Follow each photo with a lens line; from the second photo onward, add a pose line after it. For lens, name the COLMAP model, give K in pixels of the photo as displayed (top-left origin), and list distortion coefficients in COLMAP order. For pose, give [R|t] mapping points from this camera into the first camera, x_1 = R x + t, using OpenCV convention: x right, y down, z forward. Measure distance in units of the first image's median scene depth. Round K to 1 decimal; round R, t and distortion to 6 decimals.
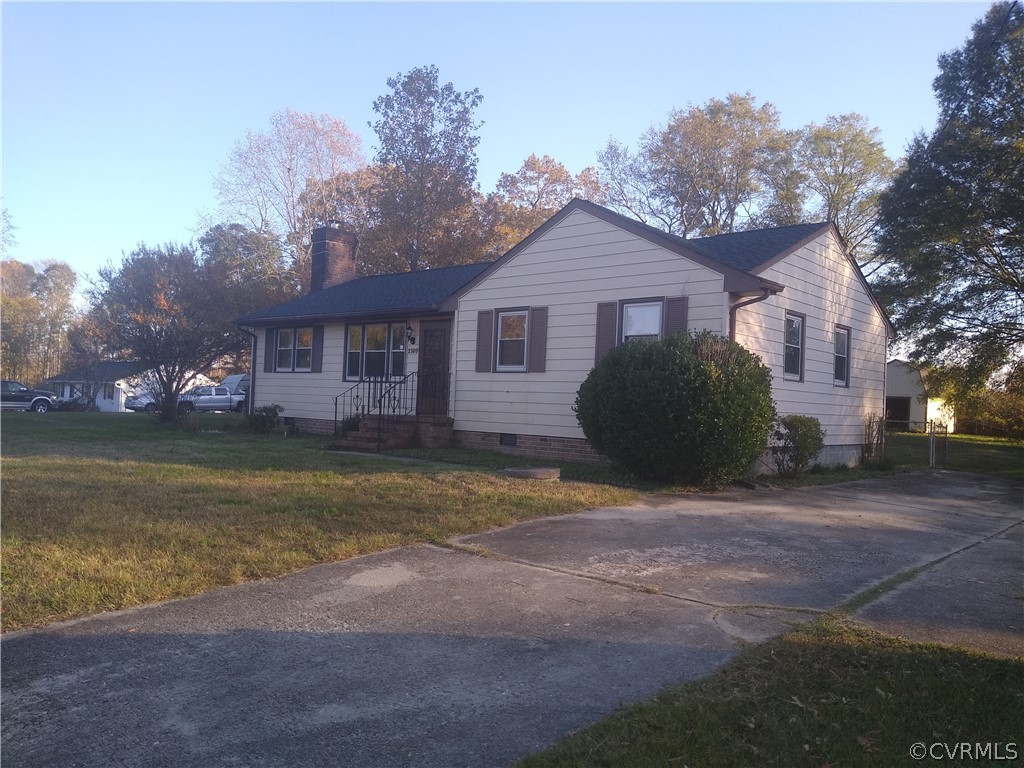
lens RADIAL K [[794.5, 0, 512.0], [0, 794.5, 384.0], [0, 0, 1]] dist [0.084386, -0.145755]
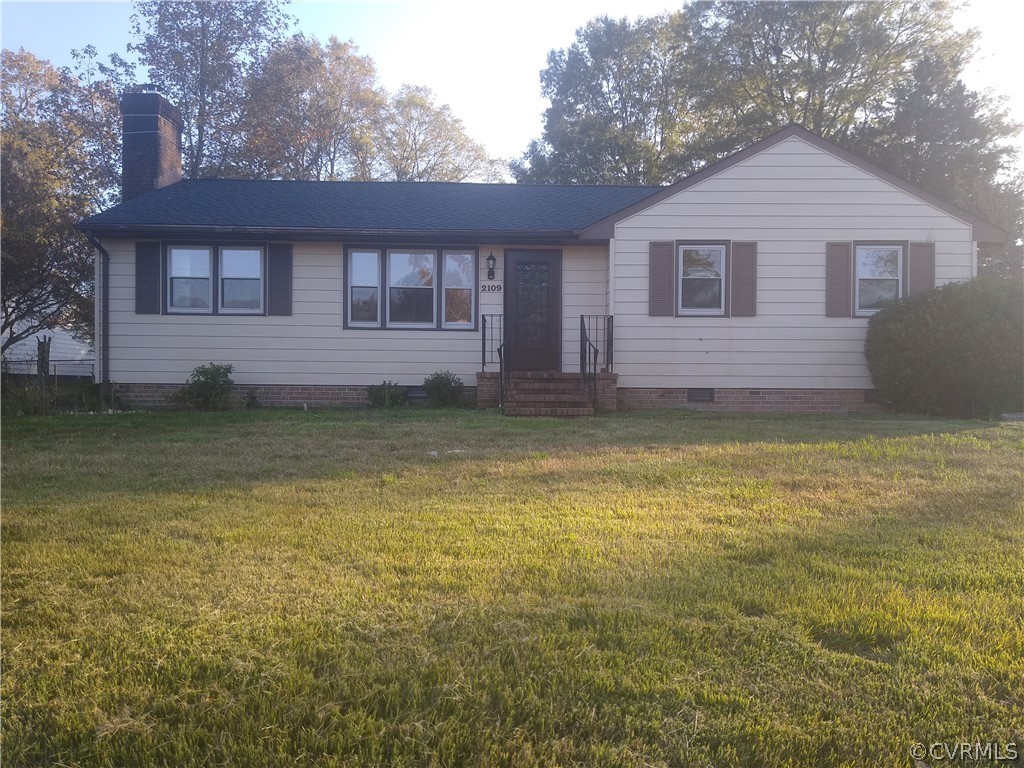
lens RADIAL K [[794.5, 0, 512.0], [0, 794.5, 384.0], [0, 0, 1]] dist [0.084386, -0.145755]
pose [[0.745307, -0.032393, 0.665934, -0.721053], [0.004217, 0.999028, 0.043876, 0.019060], [-0.666708, -0.029893, 0.744720, 0.490362]]
